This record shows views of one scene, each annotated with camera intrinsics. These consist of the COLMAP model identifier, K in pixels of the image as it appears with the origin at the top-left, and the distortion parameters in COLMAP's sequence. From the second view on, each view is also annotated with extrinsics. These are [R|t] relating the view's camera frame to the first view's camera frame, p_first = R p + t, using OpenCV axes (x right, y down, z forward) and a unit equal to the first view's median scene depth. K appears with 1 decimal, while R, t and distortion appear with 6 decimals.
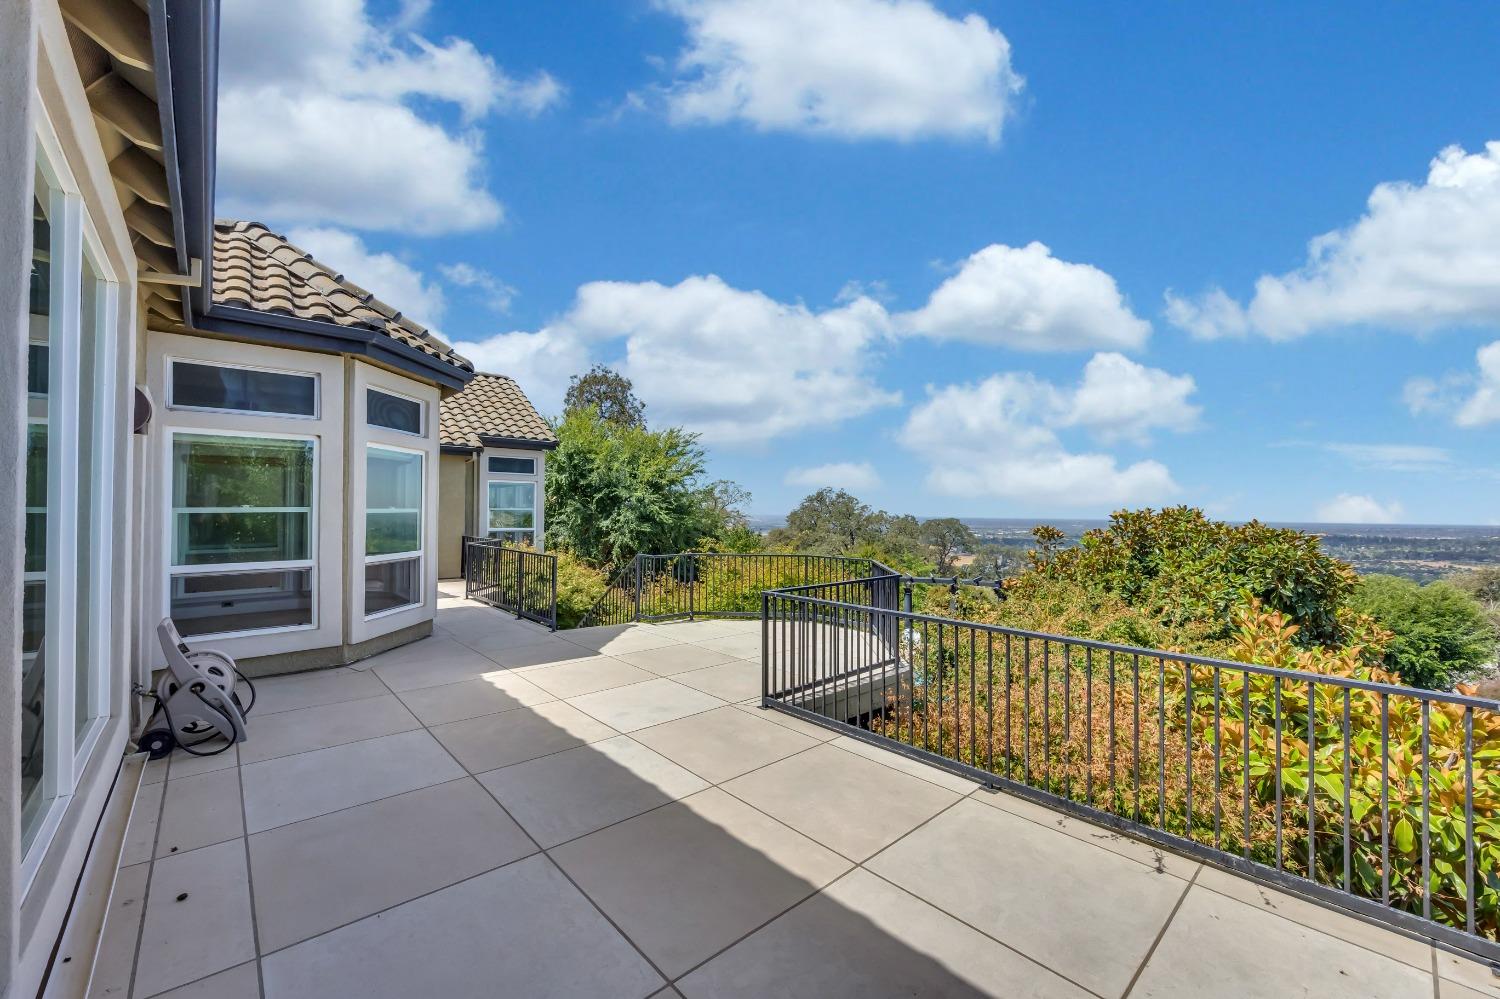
lens RADIAL K [[600.7, 0, 746.5], [0, 600.7, 499.0], [0, 0, 1]] dist [-0.001950, -0.000348]
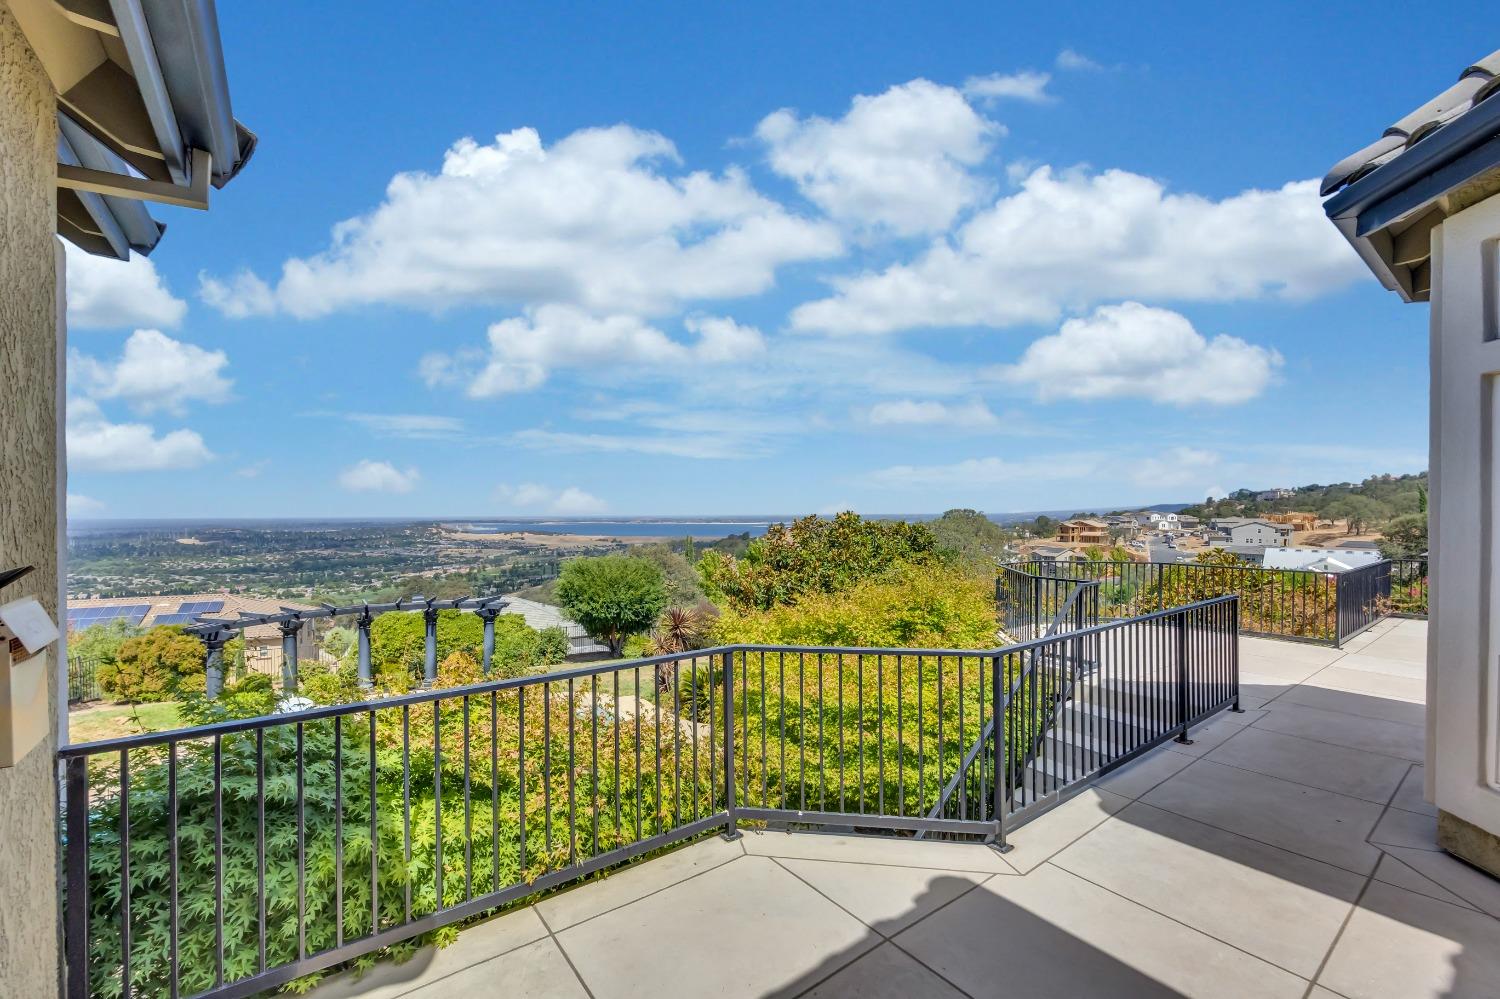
lens RADIAL K [[600.7, 0, 746.5], [0, 600.7, 499.0], [0, 0, 1]] dist [-0.001950, -0.000348]
pose [[0.999704, -0.006357, 0.023472, 1.659784], [0.006333, 0.999979, 0.001082, 0.064074], [-0.023478, -0.000933, 0.999724, -0.098194]]
